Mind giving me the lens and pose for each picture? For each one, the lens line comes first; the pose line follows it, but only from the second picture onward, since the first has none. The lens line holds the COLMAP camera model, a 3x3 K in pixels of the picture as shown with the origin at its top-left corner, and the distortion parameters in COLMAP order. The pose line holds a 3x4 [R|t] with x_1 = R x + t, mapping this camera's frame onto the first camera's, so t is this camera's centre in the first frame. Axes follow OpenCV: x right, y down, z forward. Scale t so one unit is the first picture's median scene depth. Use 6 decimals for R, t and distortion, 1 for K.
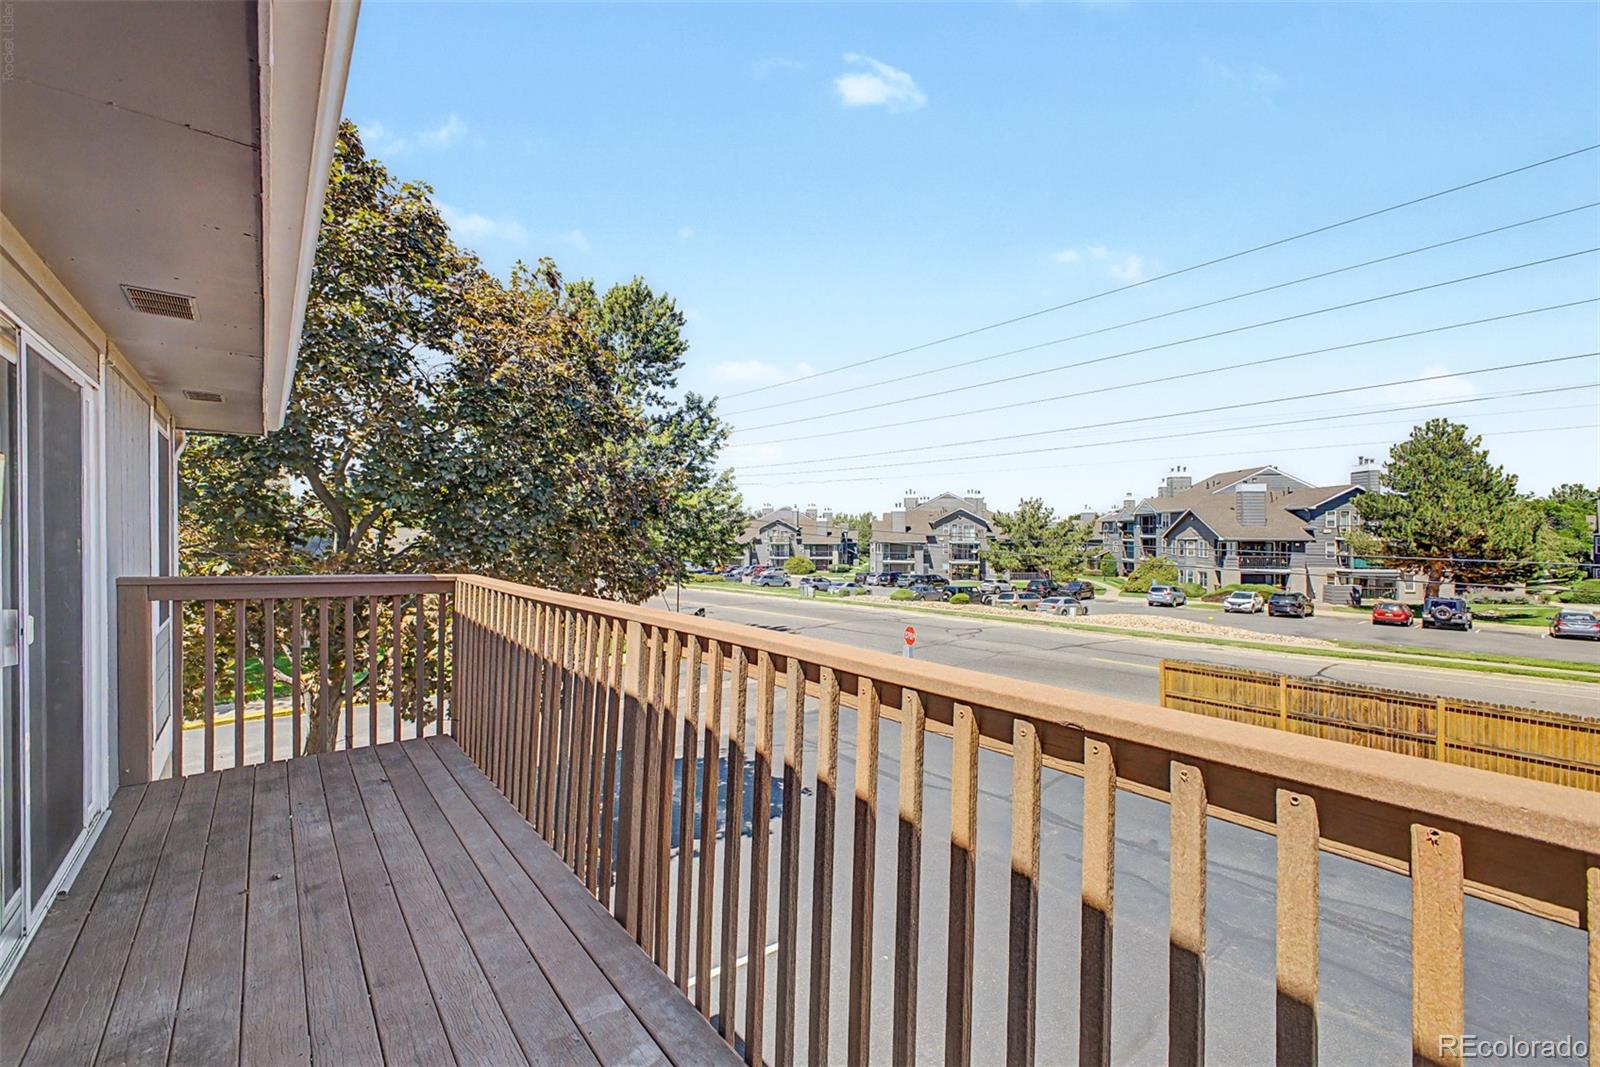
lens RADIAL K [[626.9, 0, 802.9], [0, 626.9, 536.8], [0, 0, 1]] dist [0.009159, -0.003825]
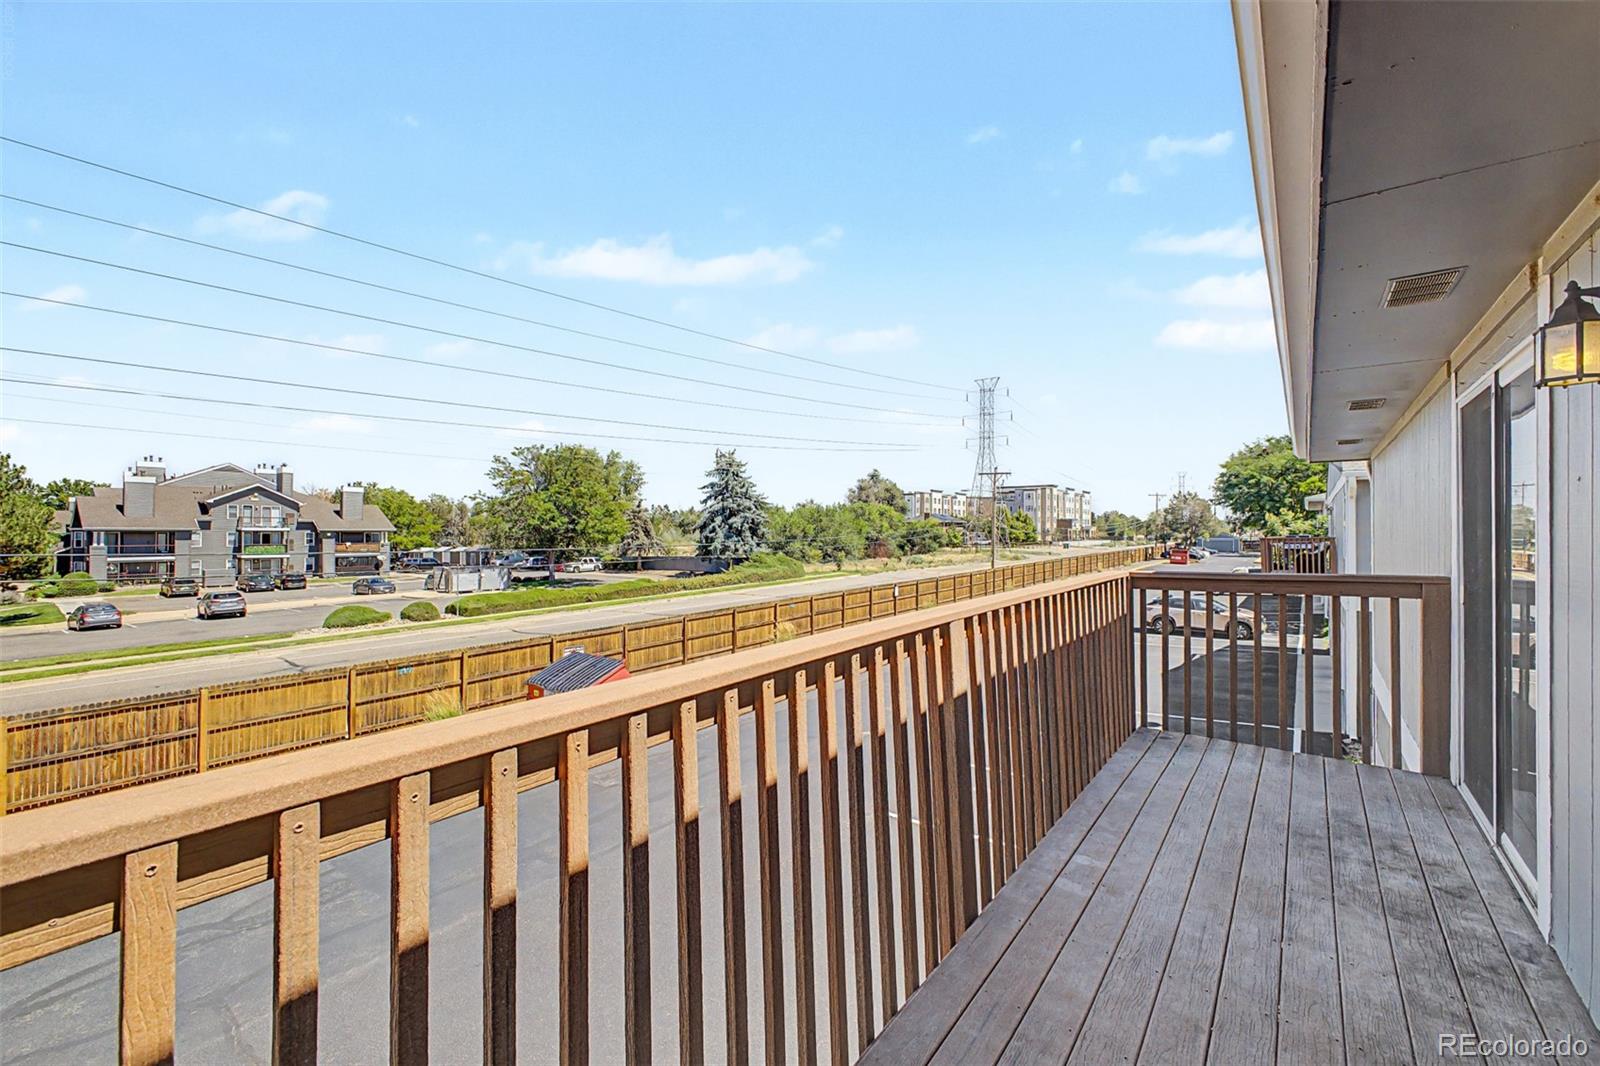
lens RADIAL K [[633.7, 0, 808.1], [0, 633.7, 529.5], [0, 0, 1]] dist [0.017516, -0.007525]
pose [[-0.206631, -0.002691, 0.978415, -0.500830], [0.005944, 0.999974, 0.004006, -0.005235], [-0.978401, 0.006644, -0.206610, 0.597030]]
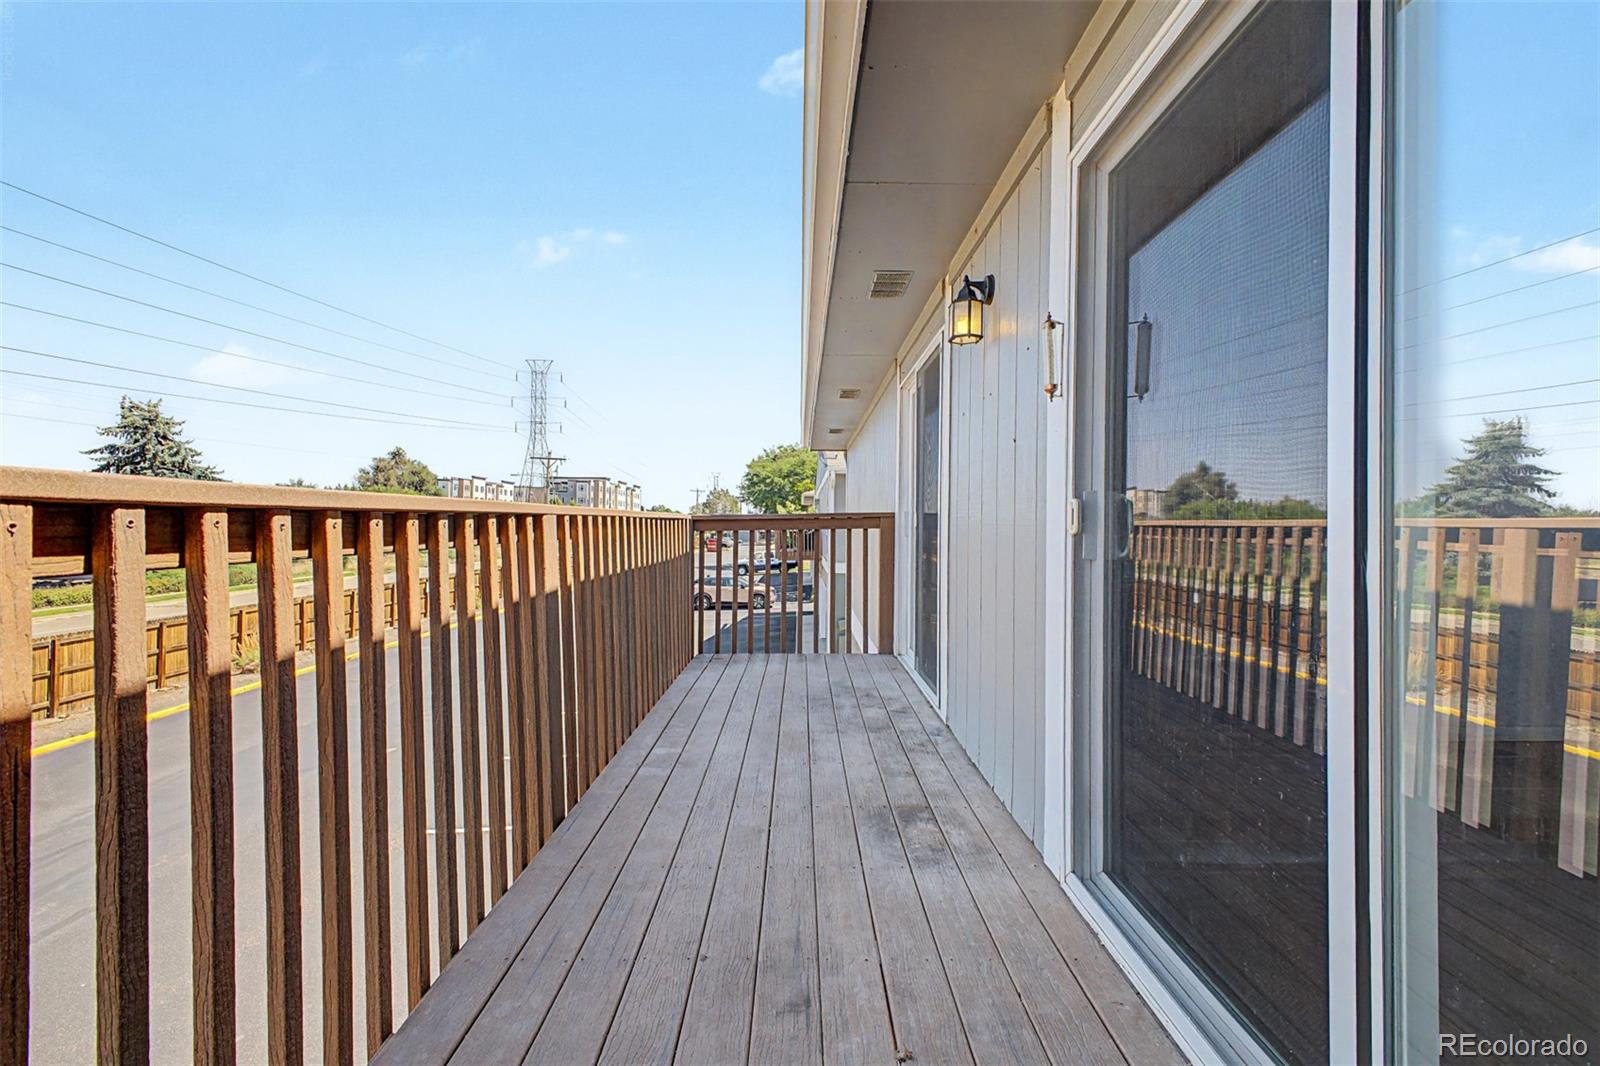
lens RADIAL K [[643.0, 0, 802.8], [0, 643.0, 525.8], [0, 0, 1]] dist [0.015877, -0.003664]
pose [[-0.767157, -0.011196, 0.641362, -0.496294], [-0.008175, 0.999937, 0.007677, 0.059202], [-0.641407, 0.000646, -0.767200, 0.624584]]
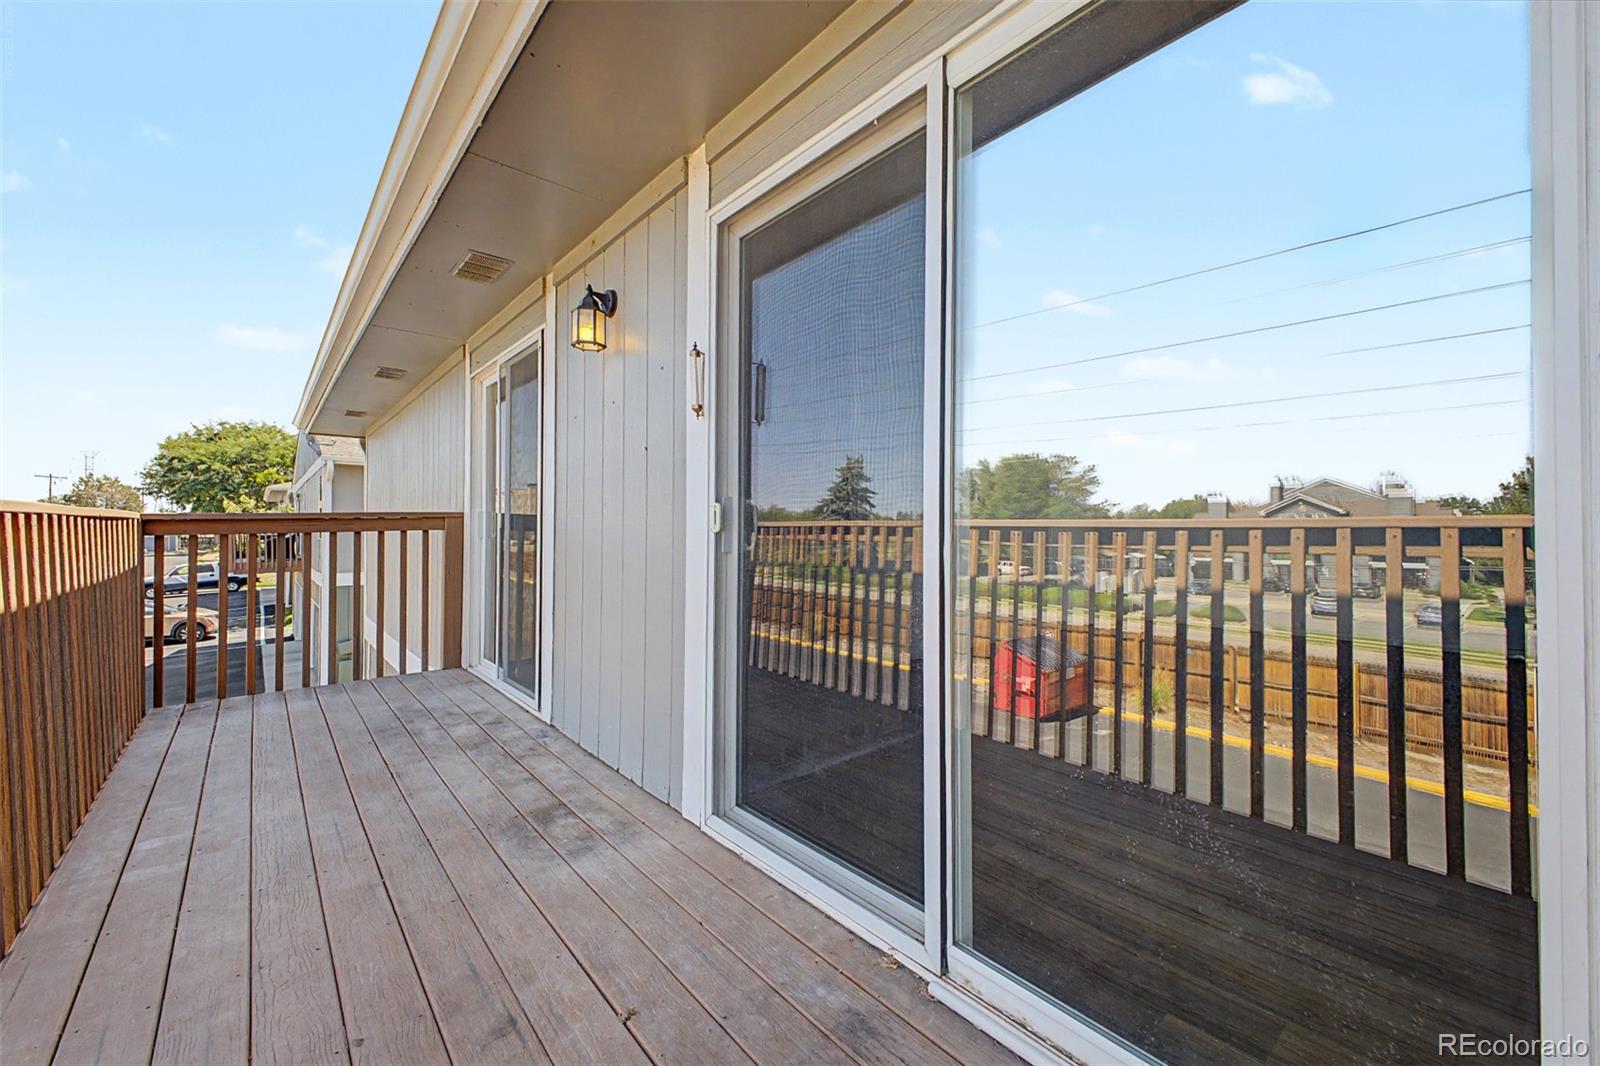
lens RADIAL K [[626.9, 0, 802.9], [0, 626.9, 536.3], [0, 0, 1]] dist [0.009159, -0.003825]
pose [[-0.999819, -0.008332, -0.017118, -0.442303], [-0.008600, 0.999841, 0.015617, 0.060561], [0.016985, 0.015761, -0.999732, 0.664308]]
